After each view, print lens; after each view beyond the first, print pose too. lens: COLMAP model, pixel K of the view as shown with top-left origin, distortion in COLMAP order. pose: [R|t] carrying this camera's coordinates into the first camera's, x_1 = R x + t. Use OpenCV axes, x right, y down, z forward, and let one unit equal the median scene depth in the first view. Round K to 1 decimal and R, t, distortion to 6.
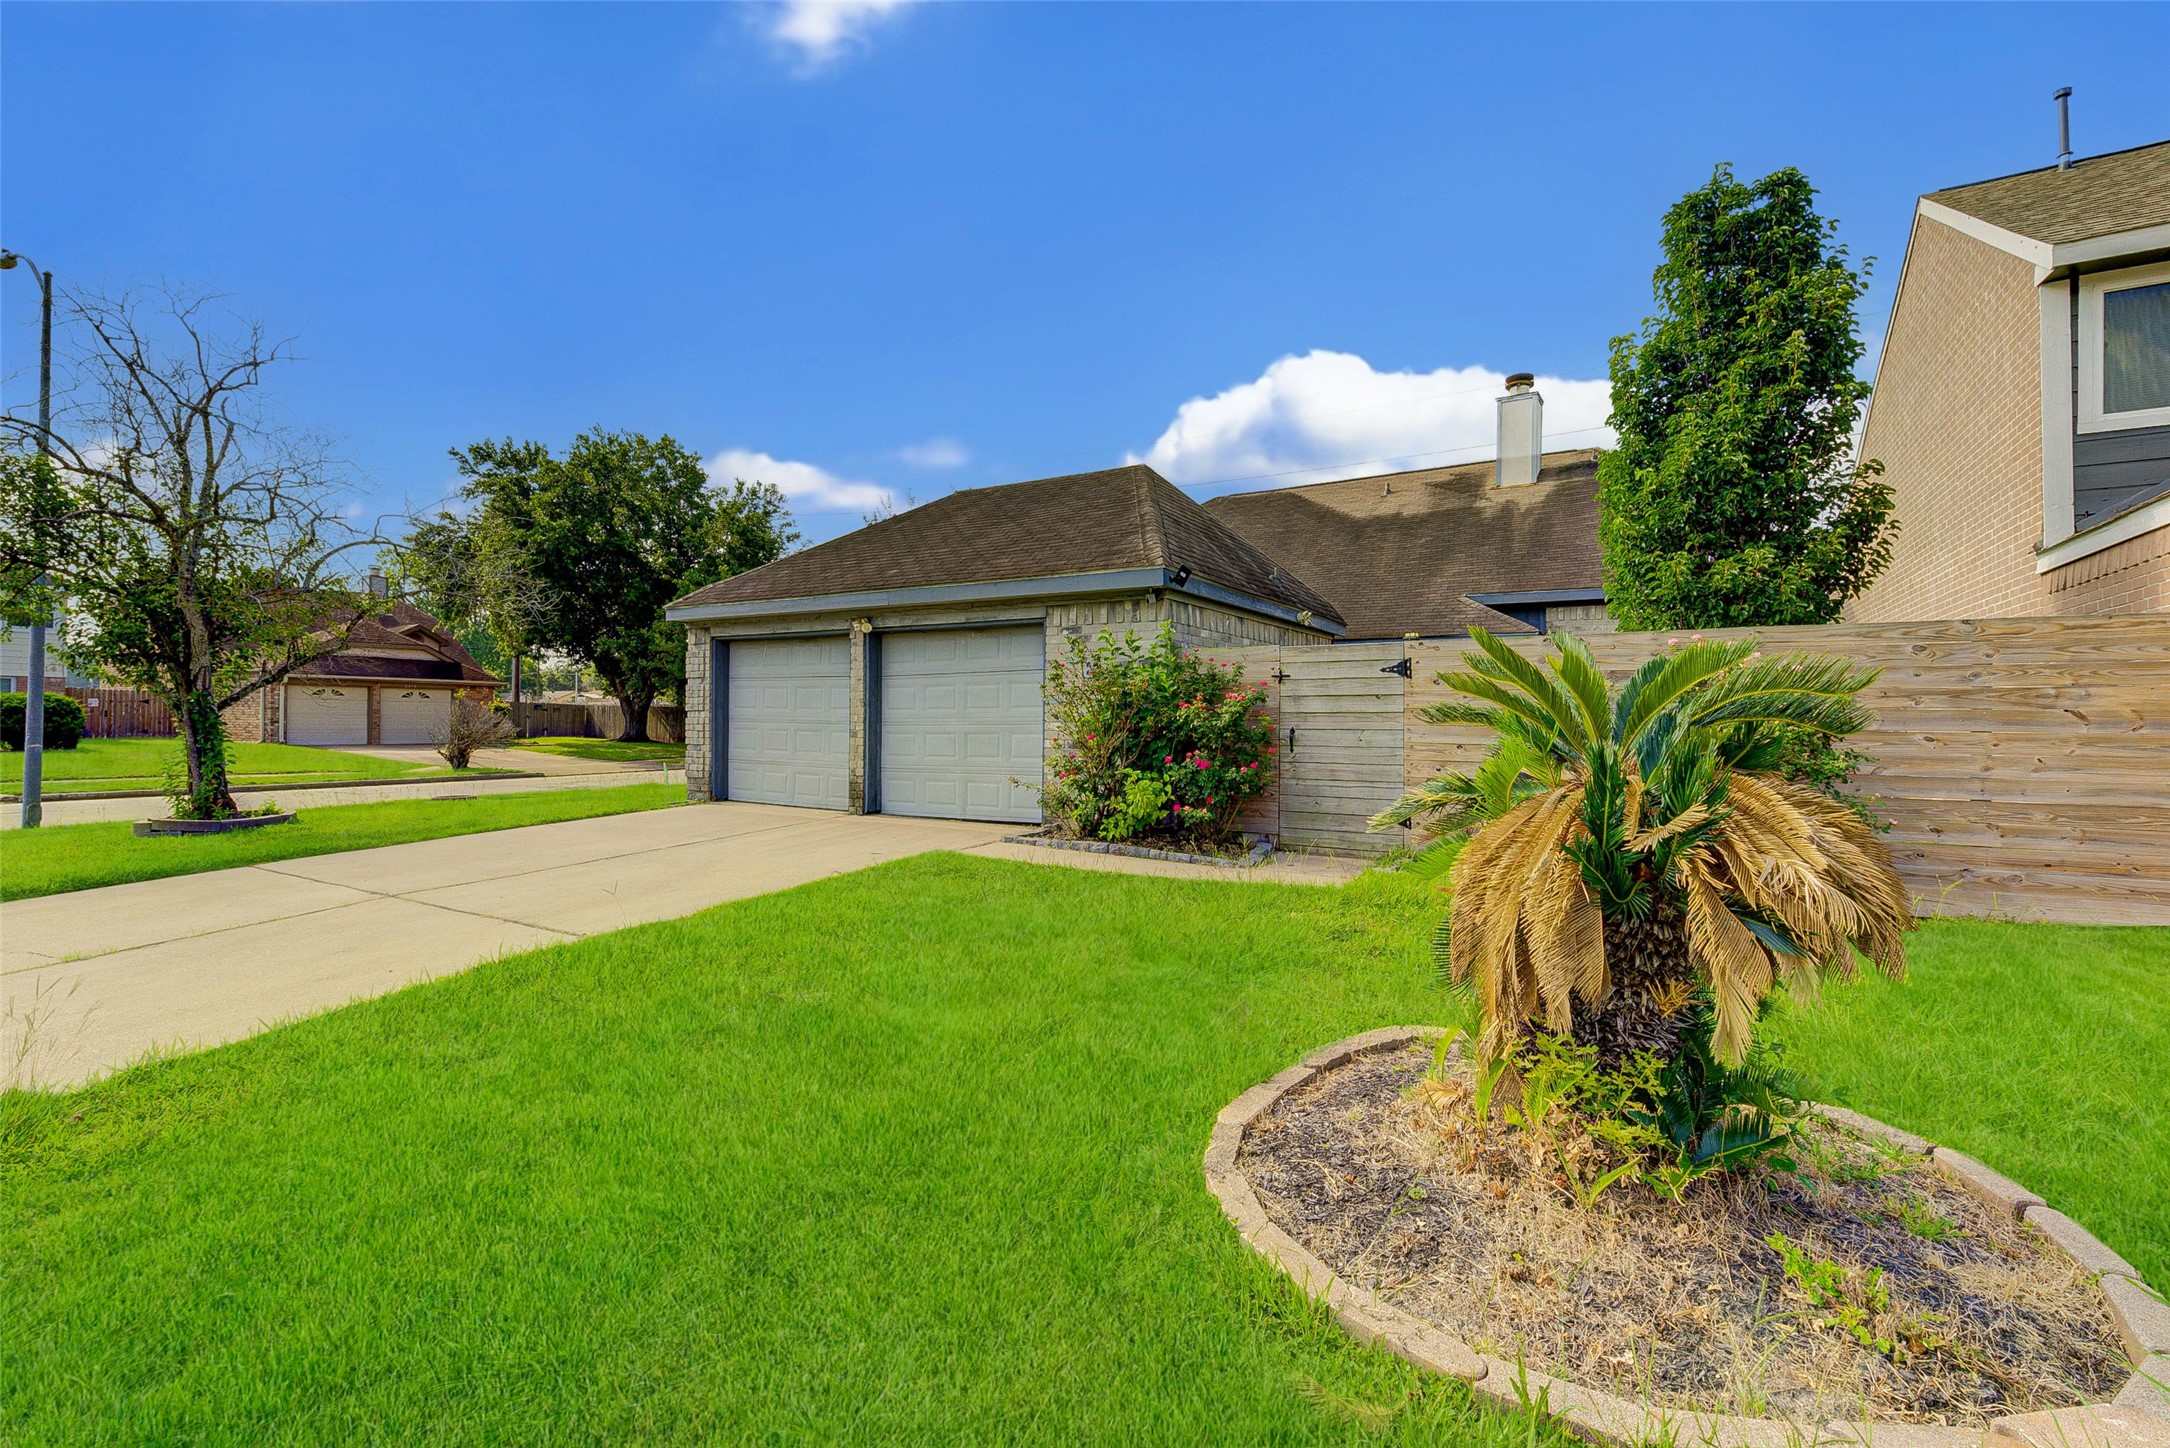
lens RADIAL K [[946.0, 0, 1075.7], [0, 946.0, 736.6], [0, 0, 1]] dist [0.018587, -0.003664]
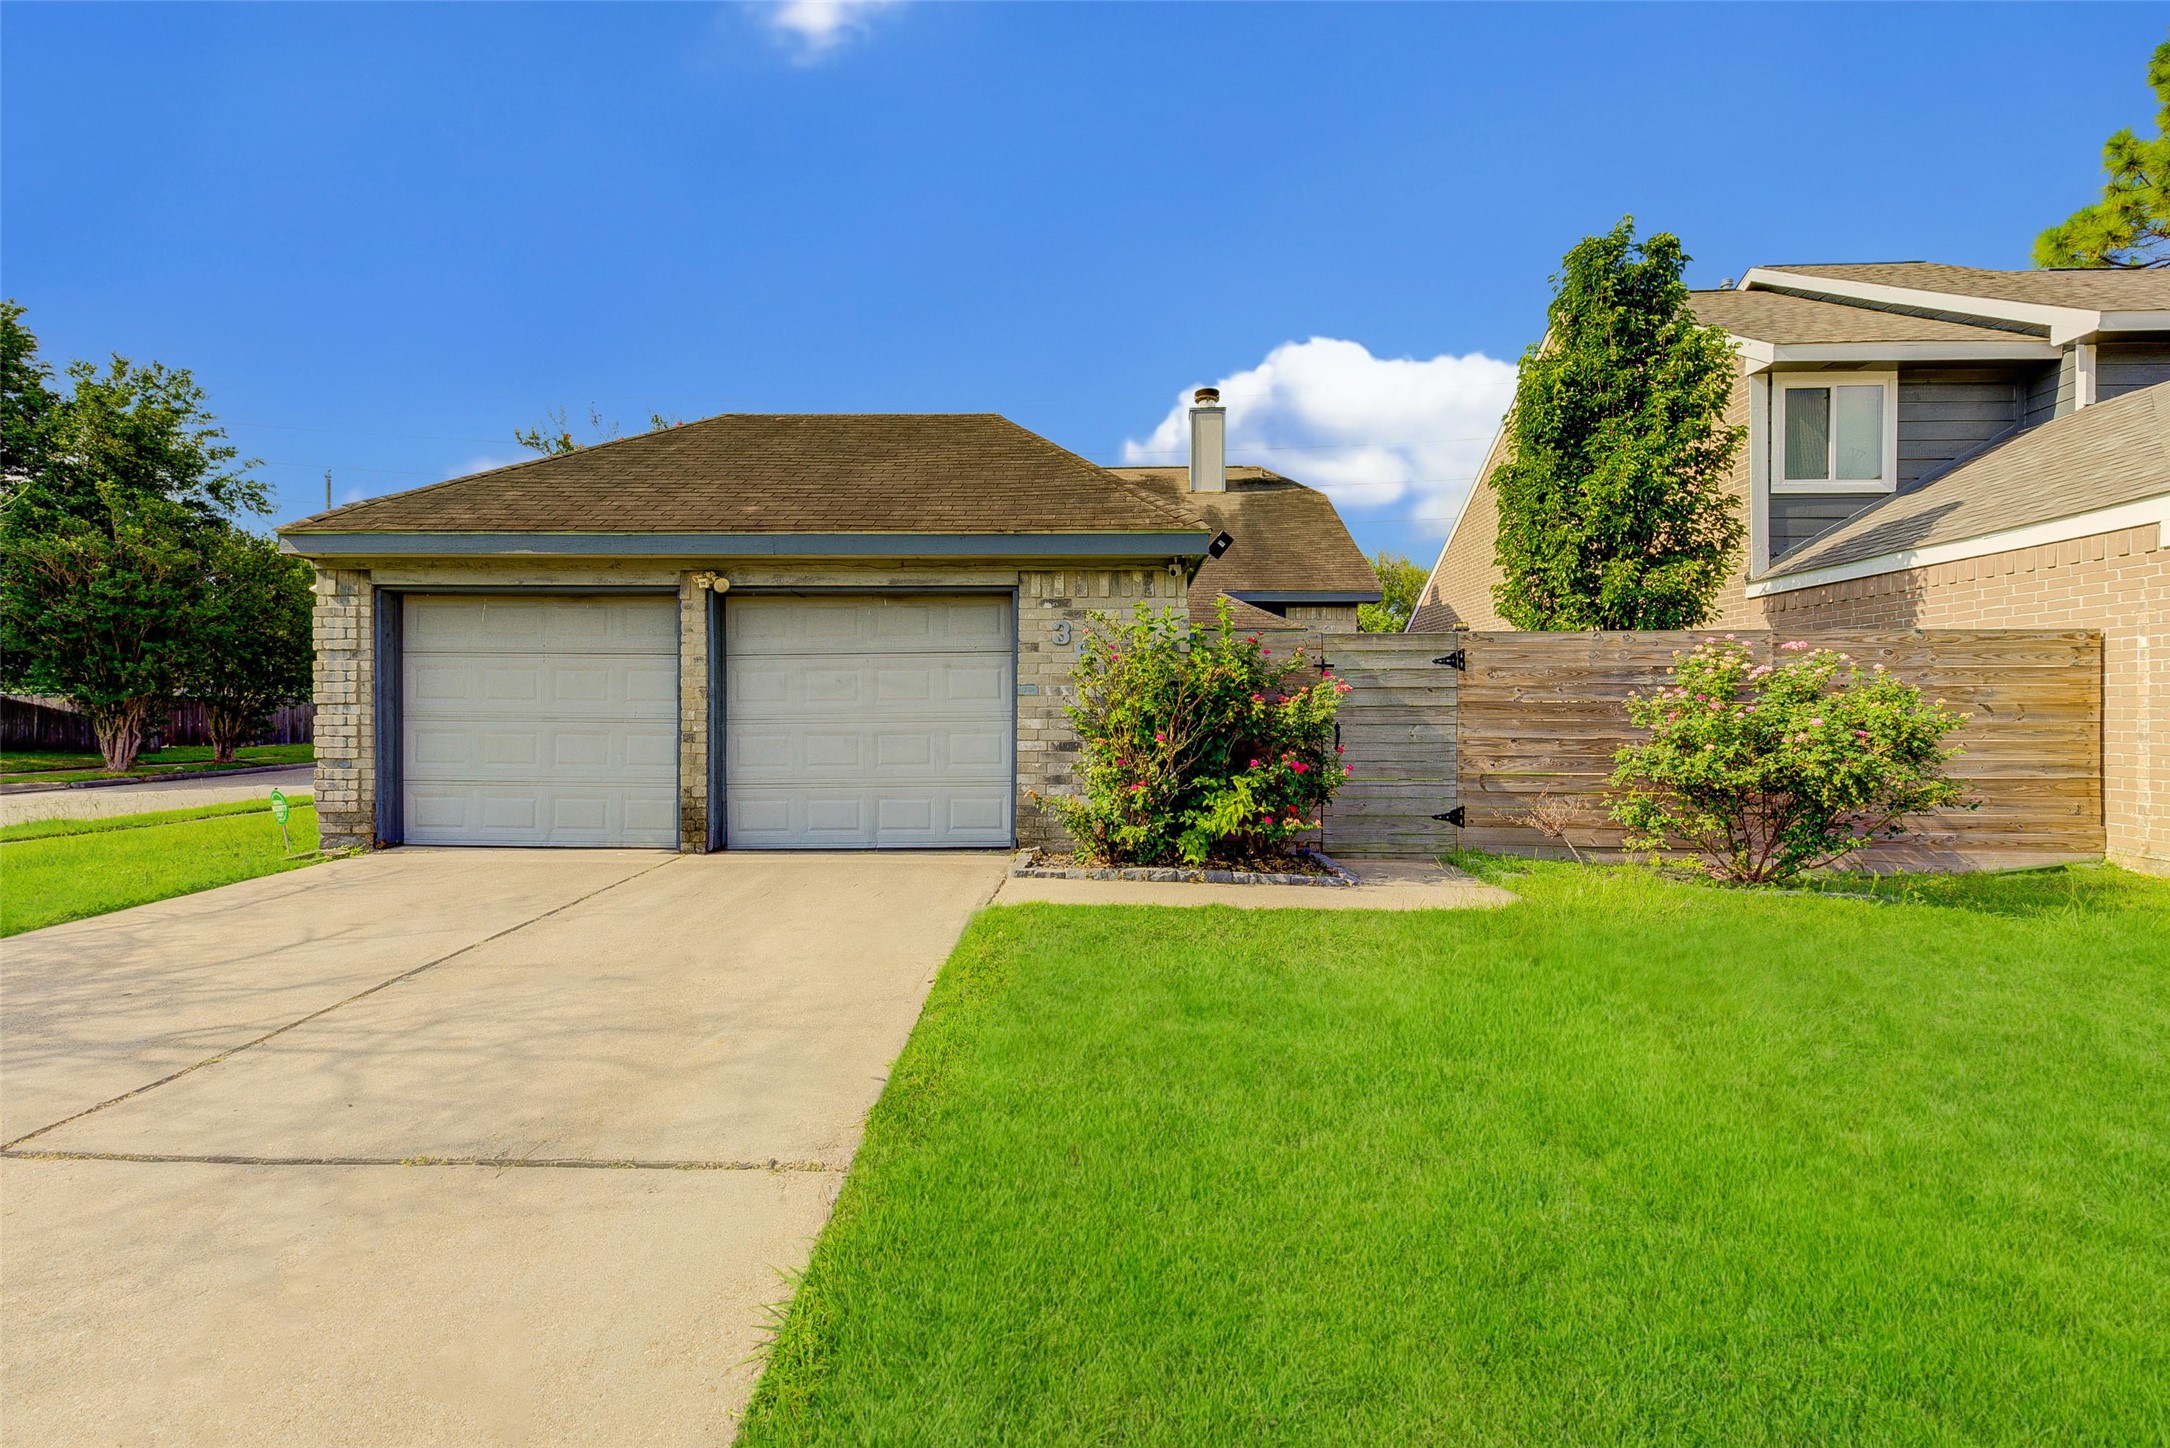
lens RADIAL K [[946.0, 0, 1088.4], [0, 946.0, 722.7], [0, 0, 1]] dist [0.018587, -0.003664]
pose [[0.868704, -0.010520, 0.495219, -0.368289], [0.013163, 0.999912, -0.001847, -0.009638], [-0.495156, 0.008123, 0.868766, 0.287941]]
